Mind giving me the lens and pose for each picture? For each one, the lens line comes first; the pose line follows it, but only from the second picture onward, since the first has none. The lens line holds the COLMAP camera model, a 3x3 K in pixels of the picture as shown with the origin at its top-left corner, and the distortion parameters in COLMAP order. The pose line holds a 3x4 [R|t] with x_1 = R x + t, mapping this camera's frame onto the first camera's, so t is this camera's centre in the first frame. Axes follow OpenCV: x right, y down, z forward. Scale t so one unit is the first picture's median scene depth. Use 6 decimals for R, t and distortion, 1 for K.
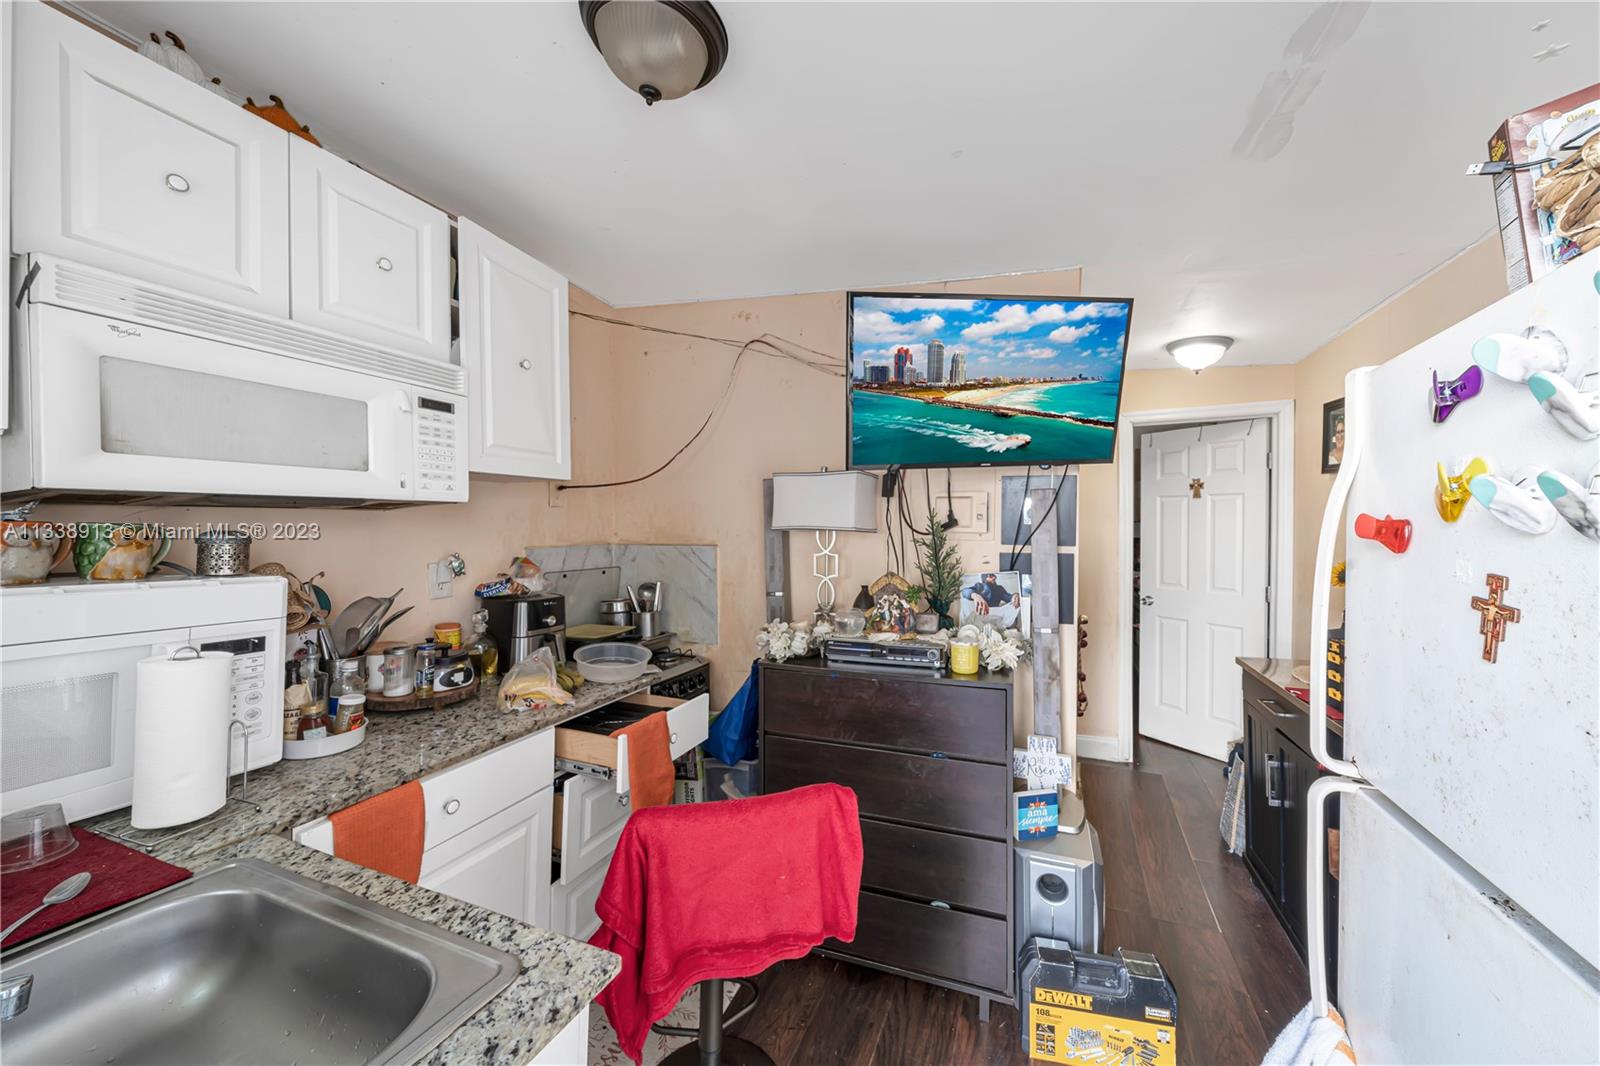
lens RADIAL K [[577.3, 0, 801.7], [0, 577.3, 529.3], [0, 0, 1]] dist [-0.003508, 0.000534]
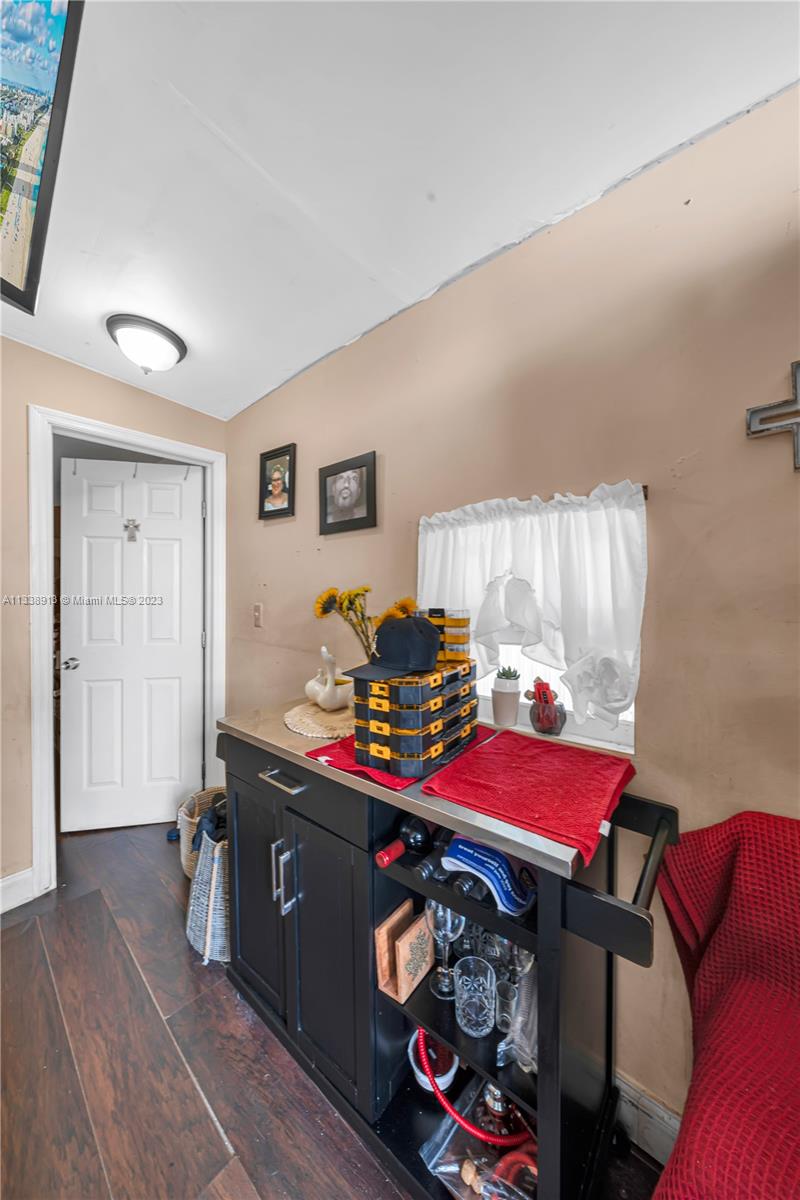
lens RADIAL K [[411.4, 0, 400.4], [0, 411.4, 600.4], [0, 0, 1]] dist [-0.002560, 0.000131]
pose [[0.313752, 0.000208, 0.949505, 0.221622], [0.011495, 0.999926, -0.004018, 0.047690], [-0.949435, 0.012175, 0.313727, 0.427064]]
